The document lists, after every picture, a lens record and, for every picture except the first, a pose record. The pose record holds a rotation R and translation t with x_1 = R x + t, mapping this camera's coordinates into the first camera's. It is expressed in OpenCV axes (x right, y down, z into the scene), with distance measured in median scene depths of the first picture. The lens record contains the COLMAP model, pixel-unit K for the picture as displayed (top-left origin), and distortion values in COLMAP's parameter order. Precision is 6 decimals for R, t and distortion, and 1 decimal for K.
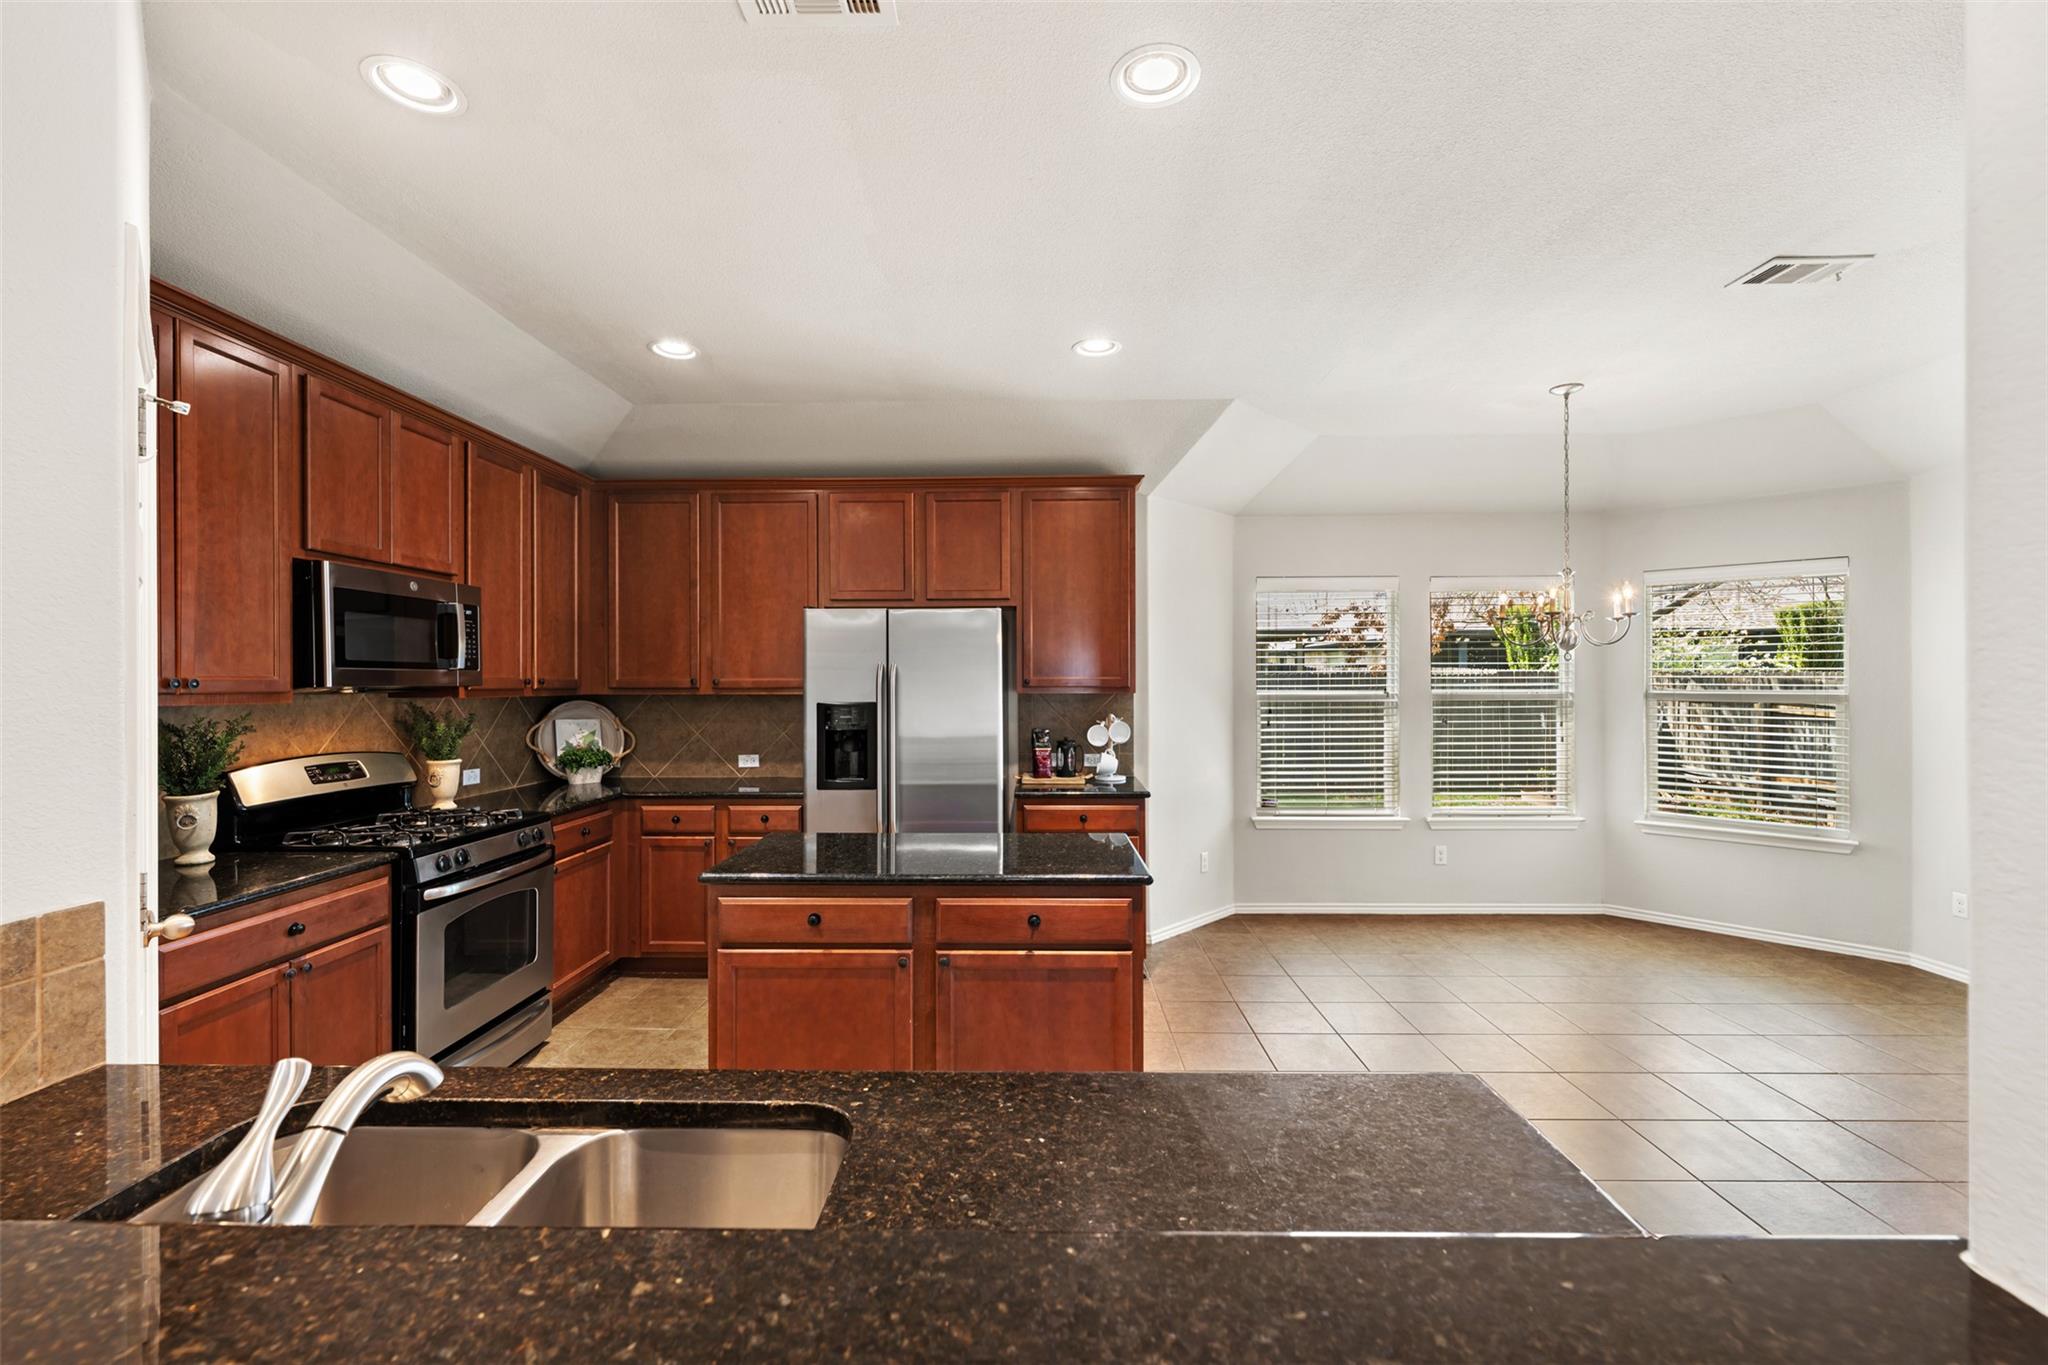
lens RADIAL K [[852.2, 0, 1024.0], [0, 852.2, 682.5], [0, 0, 1]] dist [-0.002262, -0.000129]
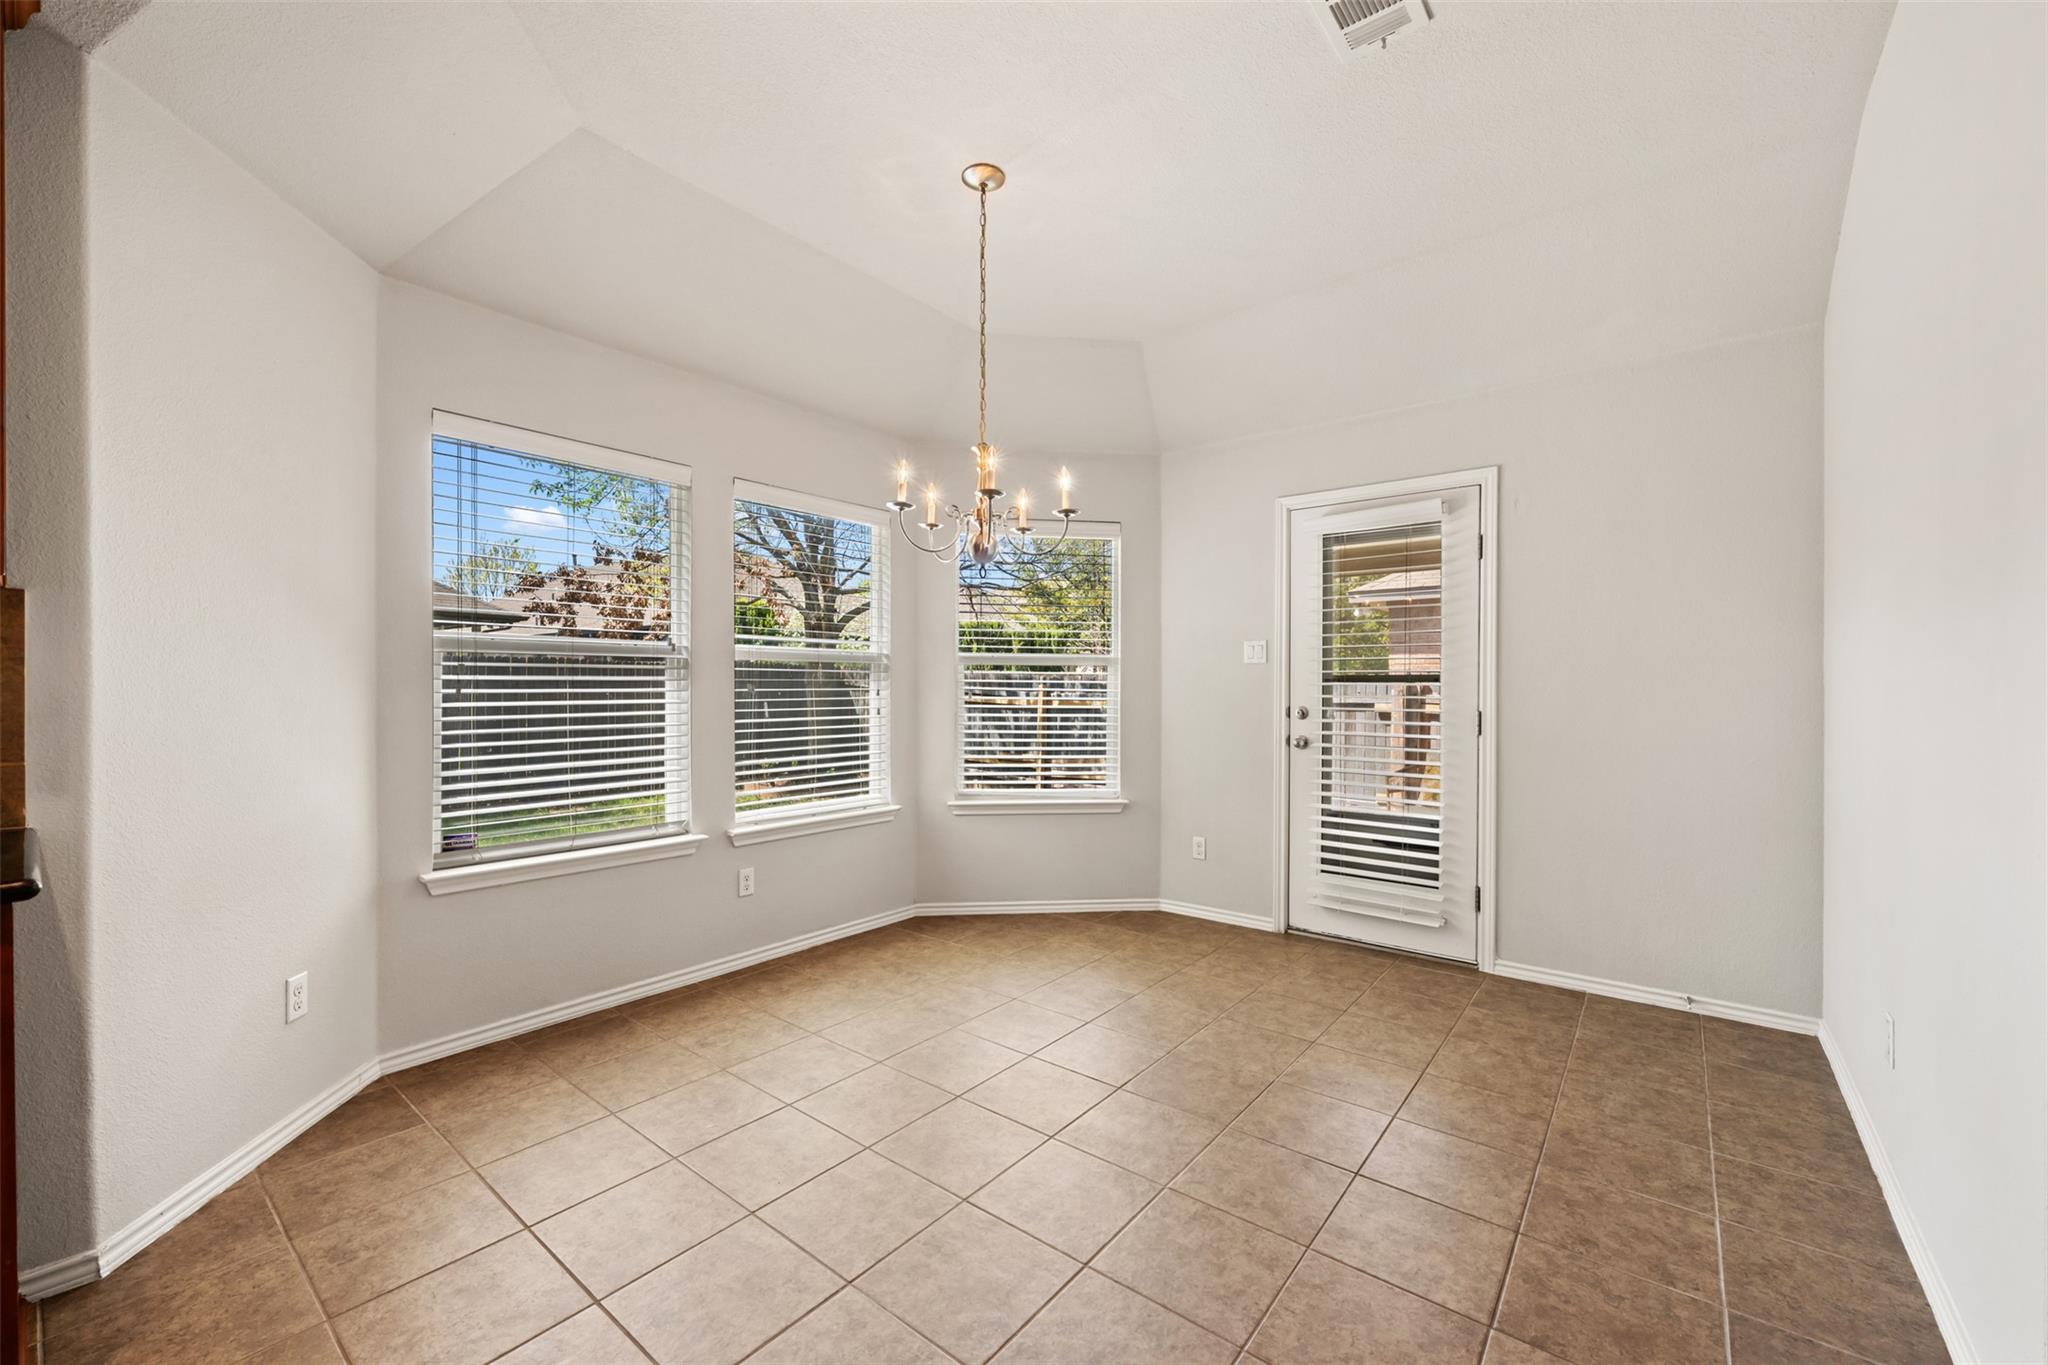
lens RADIAL K [[814.3, 0, 1014.8], [0, 814.3, 690.6], [0, 0, 1]] dist [0.000974, 0.000113]
pose [[0.617107, 0.000990, 0.786879, 0.138615], [-0.001502, 0.999999, -0.000080, 0.063135], [-0.786878, -0.001133, 0.617108, 0.564542]]
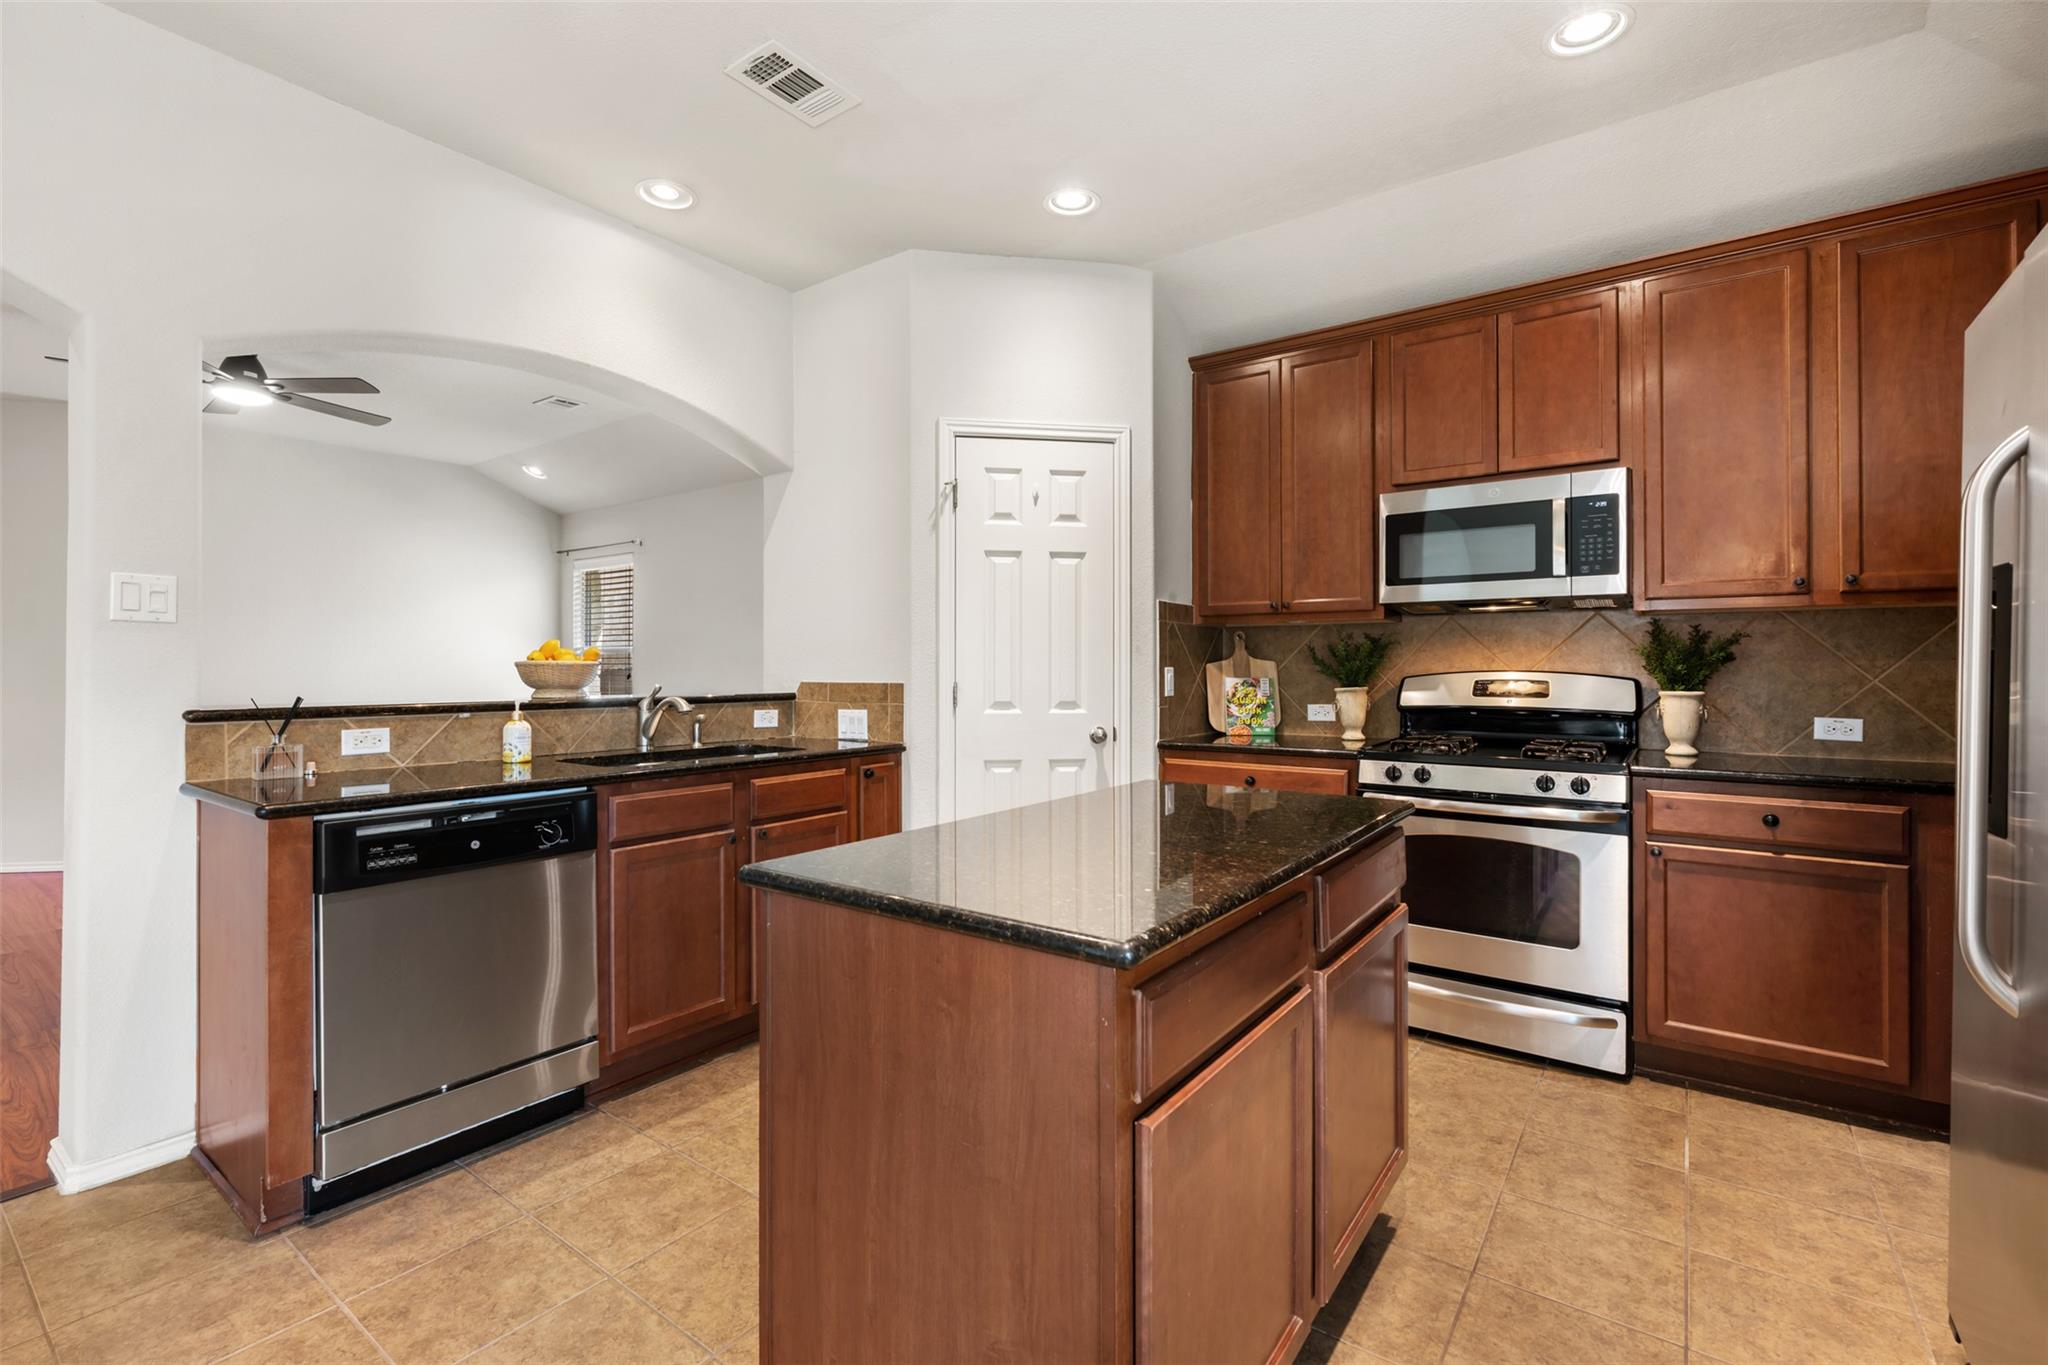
lens RADIAL K [[898.6, 0, 1026.2], [0, 898.6, 665.4], [0, 0, 1]] dist [0.000166, 0.000009]
pose [[-0.579952, 0.000503, -0.814650, 0.305231], [0.001218, 0.999999, -0.000249, 0.059785], [0.814650, -0.001137, -0.579952, 0.887699]]
